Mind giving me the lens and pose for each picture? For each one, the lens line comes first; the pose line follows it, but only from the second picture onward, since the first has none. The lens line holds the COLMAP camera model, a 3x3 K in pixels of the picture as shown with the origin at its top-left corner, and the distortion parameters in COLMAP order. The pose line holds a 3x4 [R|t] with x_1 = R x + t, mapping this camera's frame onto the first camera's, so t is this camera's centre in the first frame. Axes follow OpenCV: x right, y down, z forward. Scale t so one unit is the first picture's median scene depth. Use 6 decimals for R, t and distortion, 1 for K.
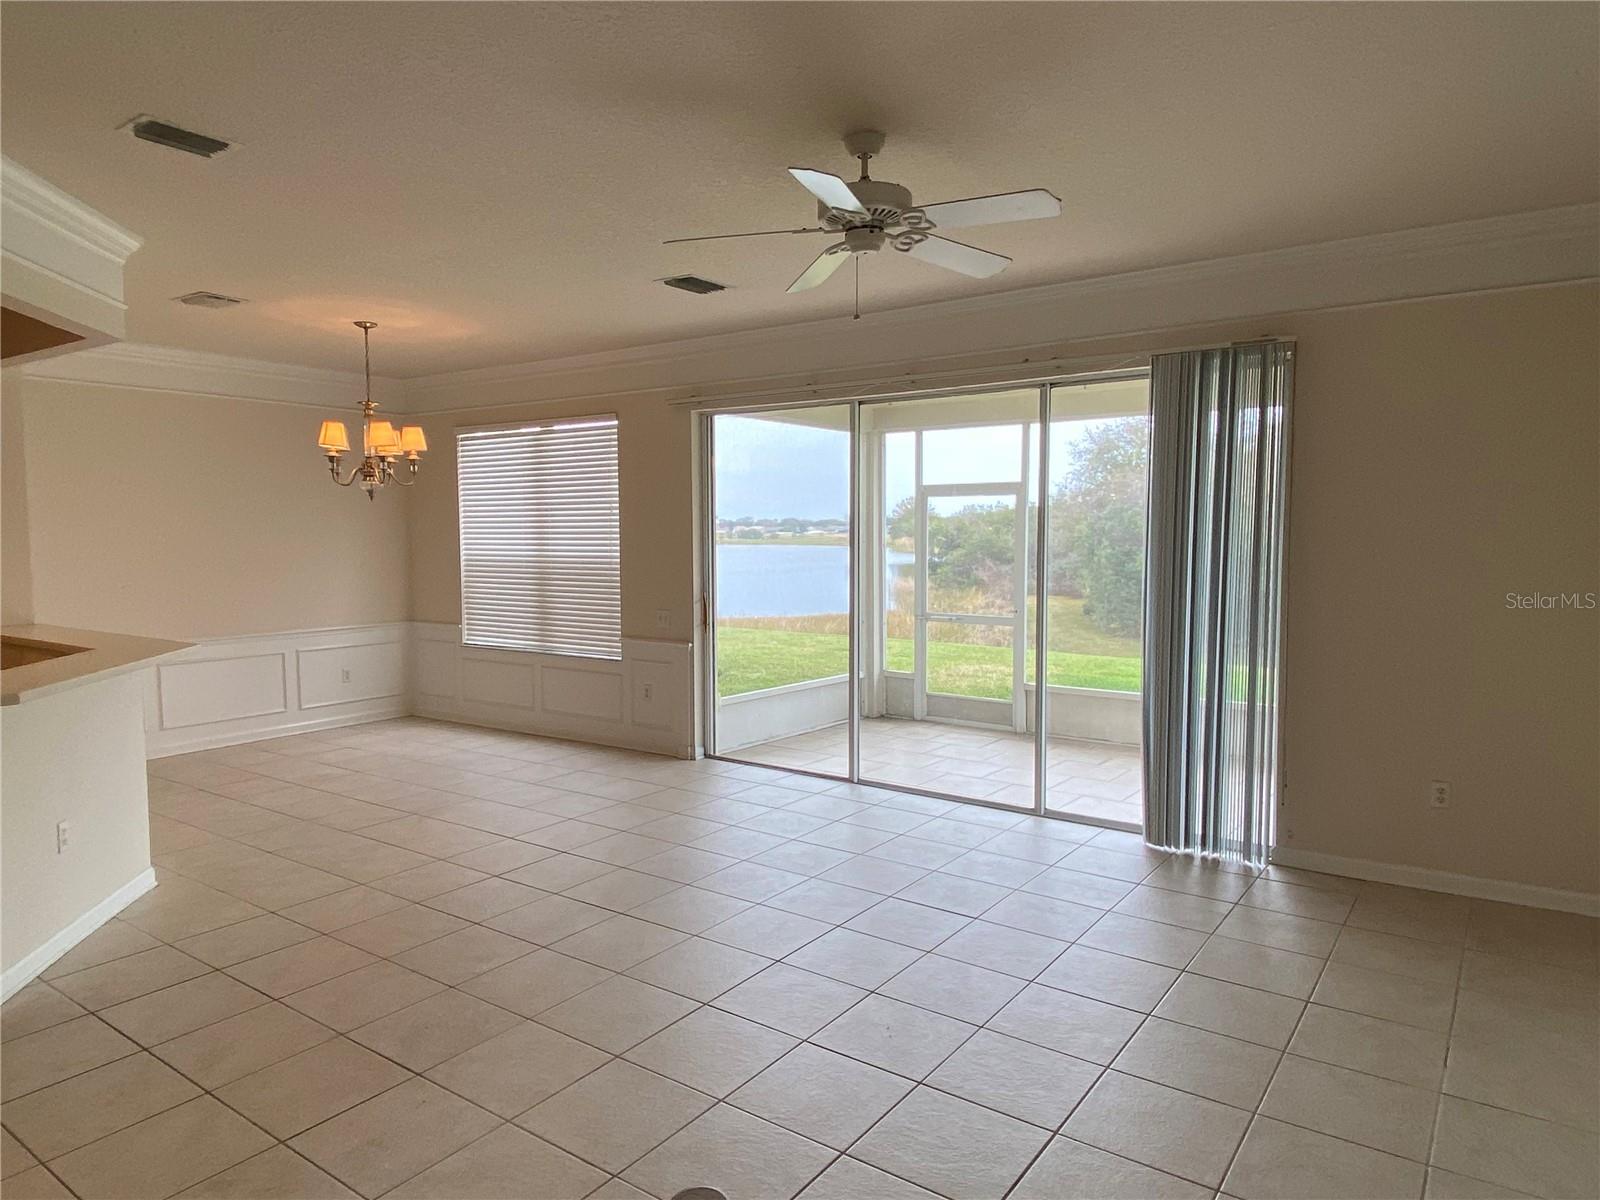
lens RADIAL K [[987.2, 0, 784.1], [0, 987.2, 601.7], [0, 0, 1]] dist [0.074659, -0.069376]
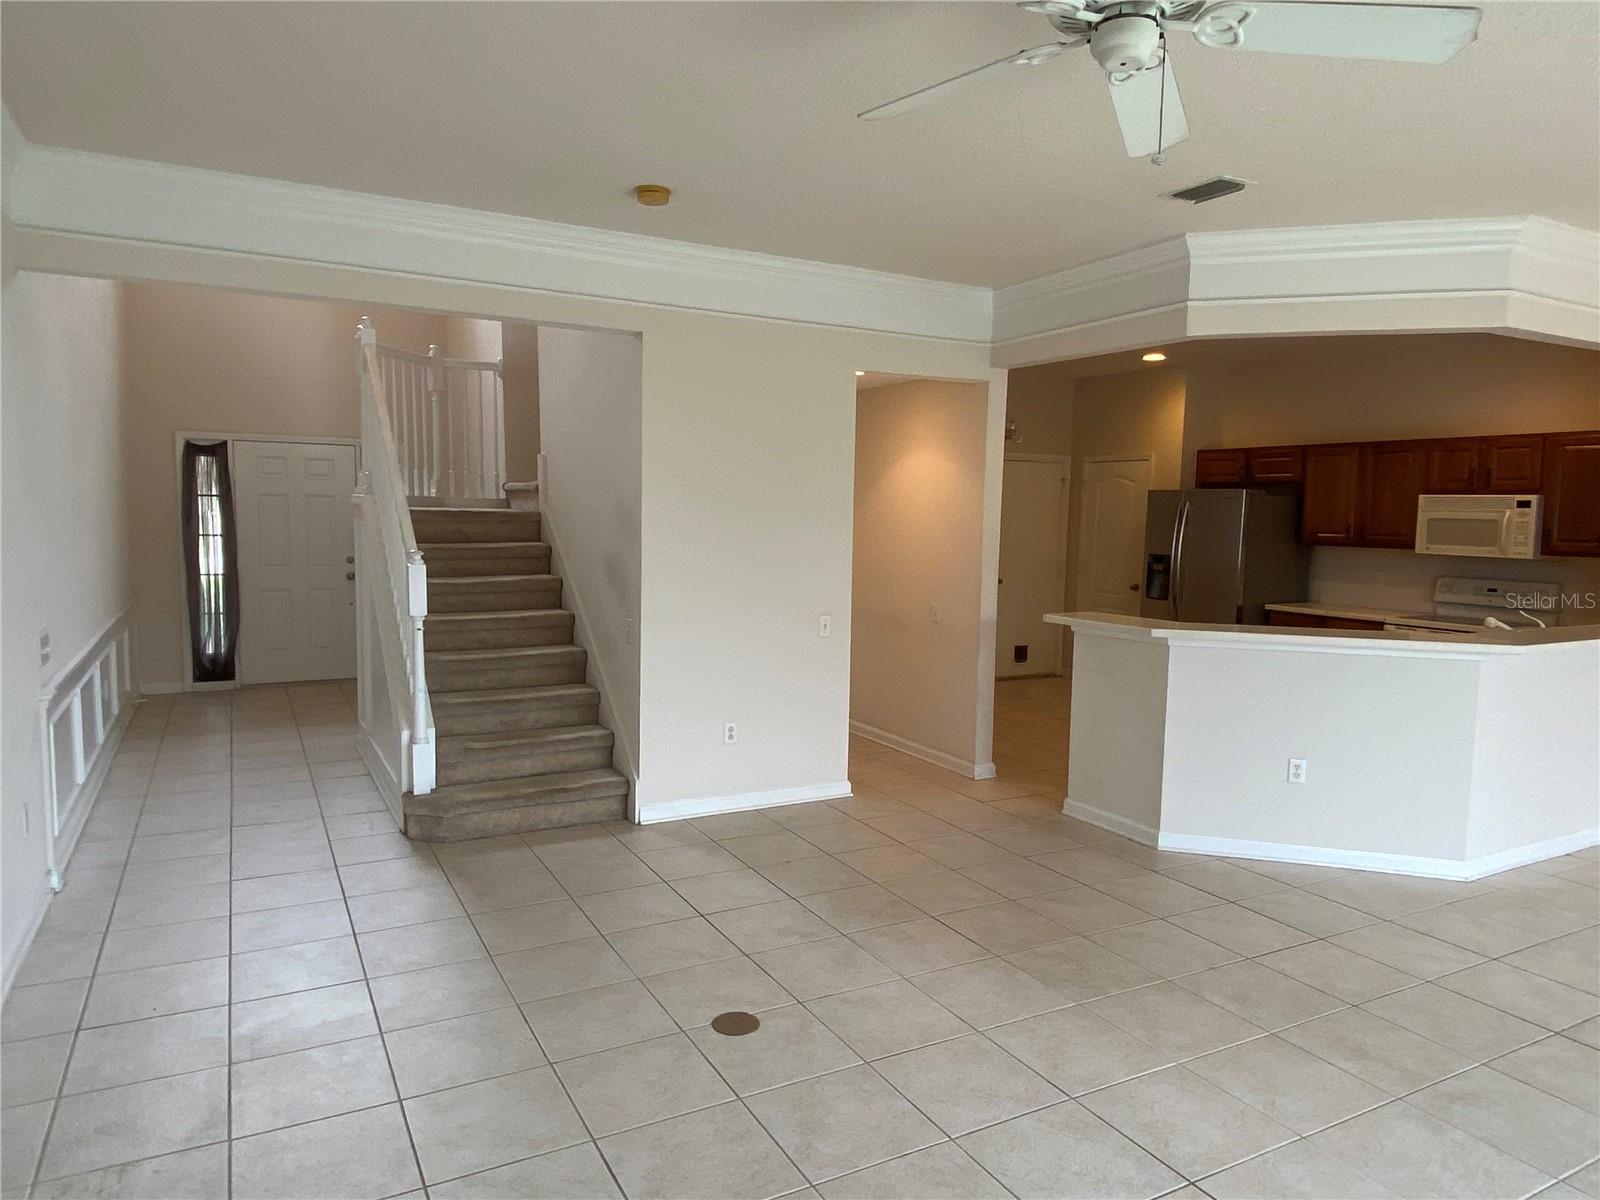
lens RADIAL K [[1016.7, 0, 810.9], [0, 1016.7, 605.7], [0, 0, 1]] dist [0.058403, -0.067058]
pose [[-0.408764, 0.081572, -0.908987, 0.677606], [-0.080454, 0.988899, 0.124923, -0.075186], [0.909087, 0.124195, -0.397663, 1.004807]]
